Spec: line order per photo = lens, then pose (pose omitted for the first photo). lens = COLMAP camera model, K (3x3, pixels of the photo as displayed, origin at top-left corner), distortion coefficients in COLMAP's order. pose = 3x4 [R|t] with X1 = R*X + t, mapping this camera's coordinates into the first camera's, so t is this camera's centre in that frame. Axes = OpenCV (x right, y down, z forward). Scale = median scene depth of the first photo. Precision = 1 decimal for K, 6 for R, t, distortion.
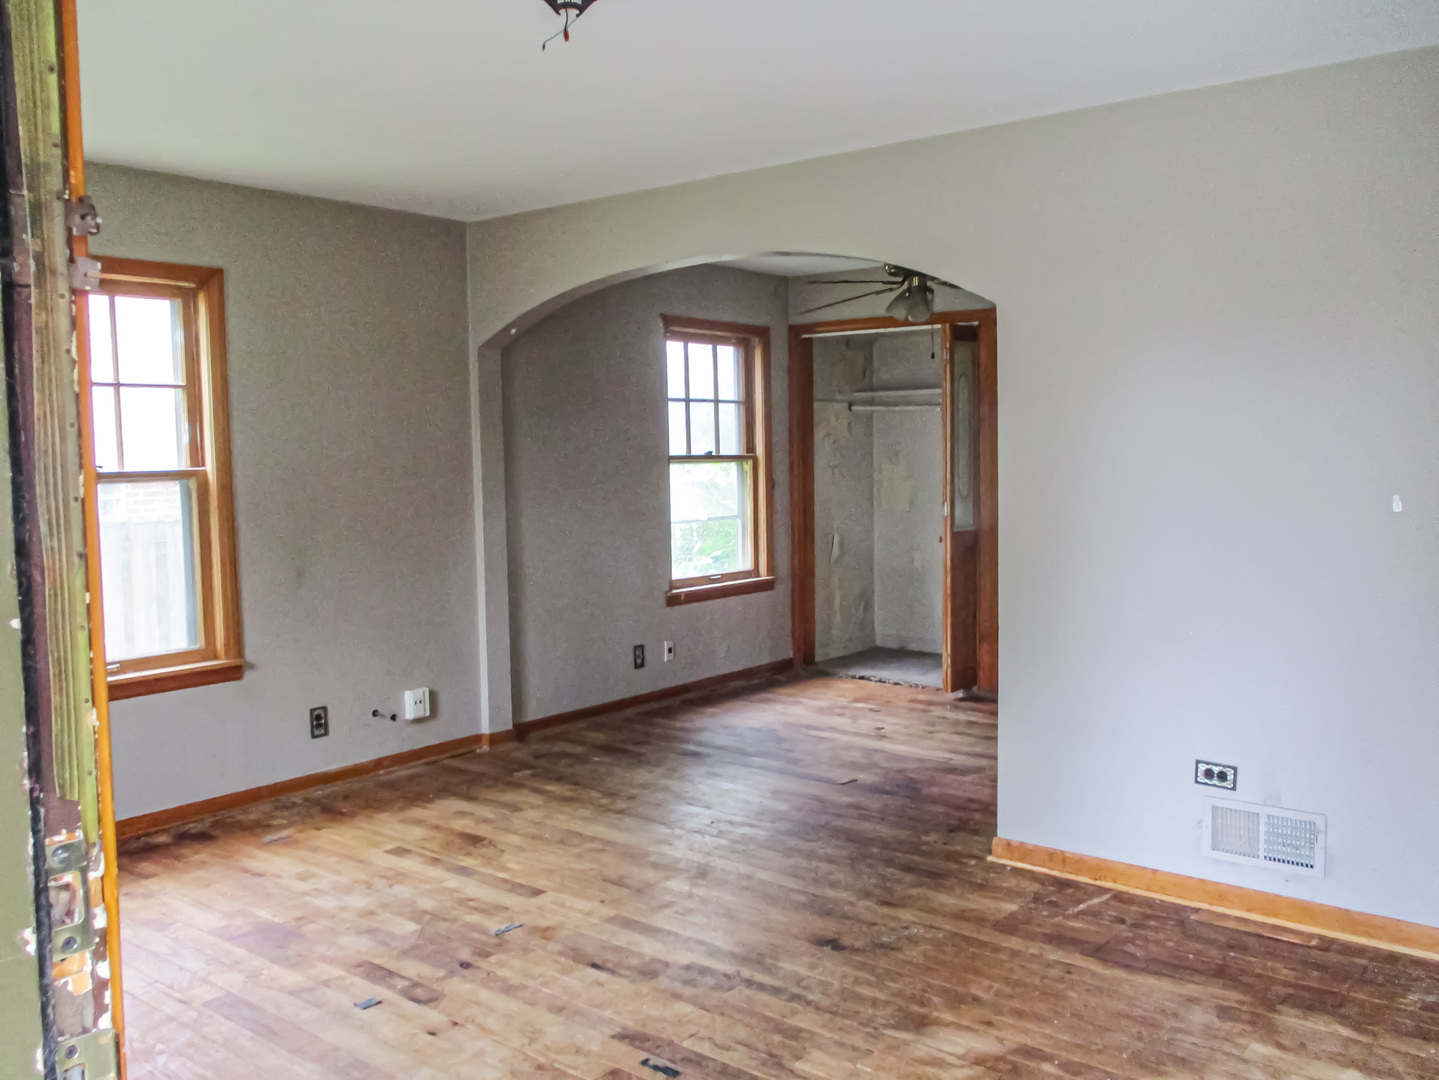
lens RADIAL K [[1218.1, 0, 719.5], [0, 1218.1, 540.0], [0, 0, 1]] dist [-0.001410, 0.002318]
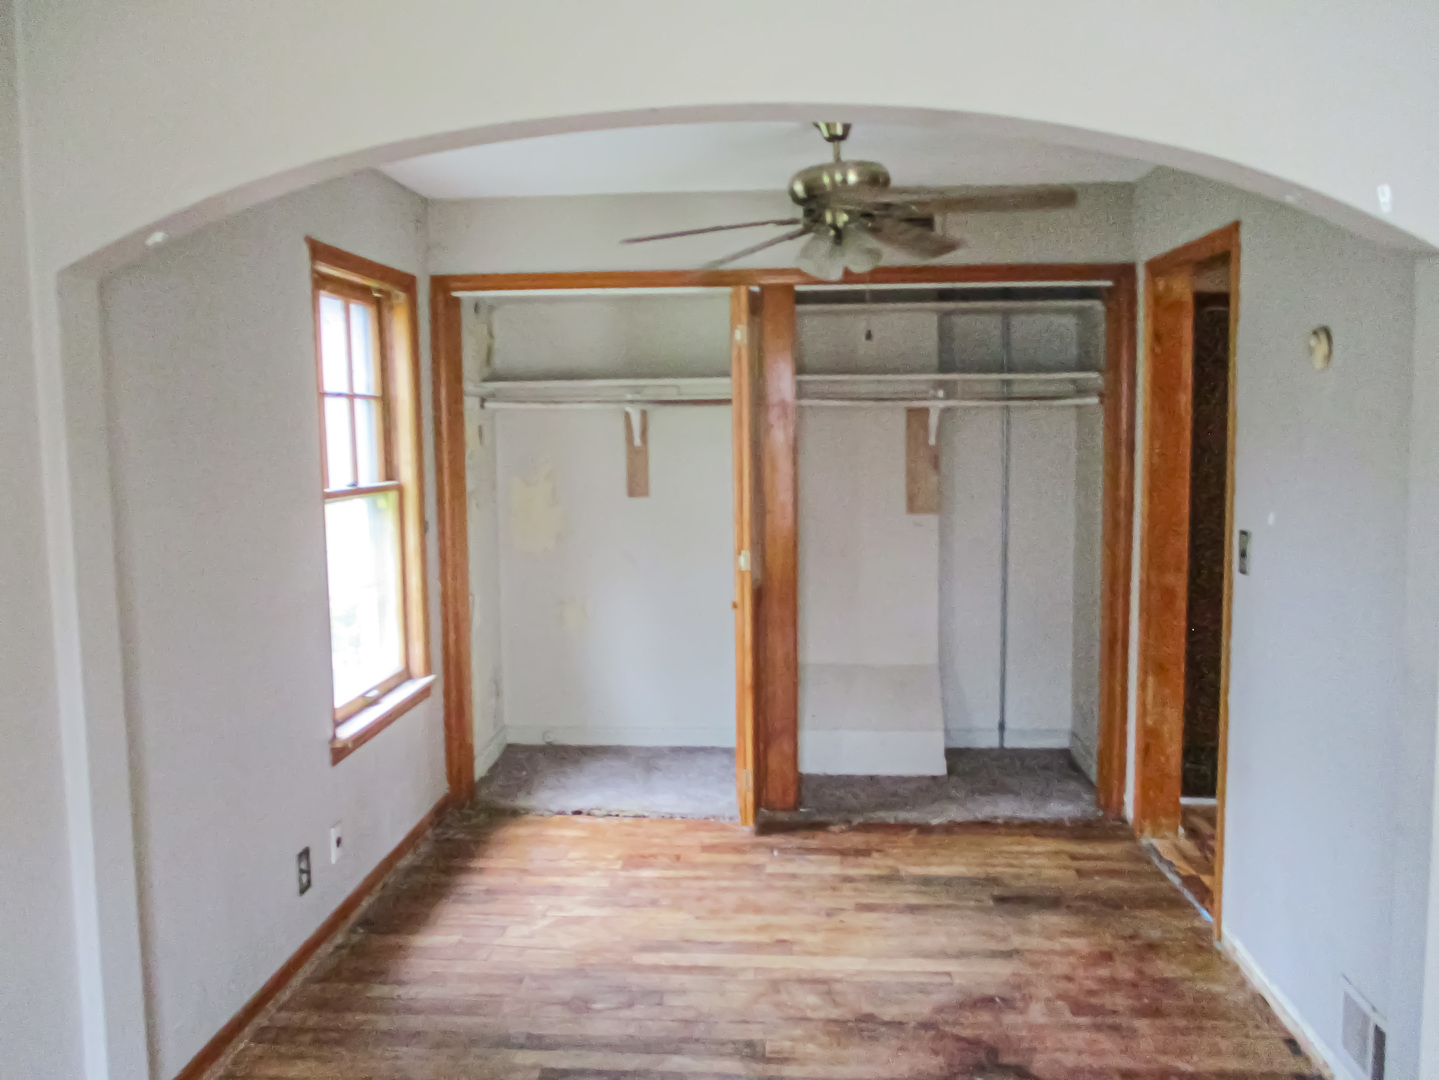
lens RADIAL K [[1218.1, 0, 719.5], [0, 1218.1, 540.0], [0, 0, 1]] dist [-0.001410, 0.002318]
pose [[0.822959, -0.056435, 0.565291, -0.205945], [0.047143, 0.998406, 0.031043, -0.057676], [-0.566142, 0.001103, 0.824307, 0.437971]]
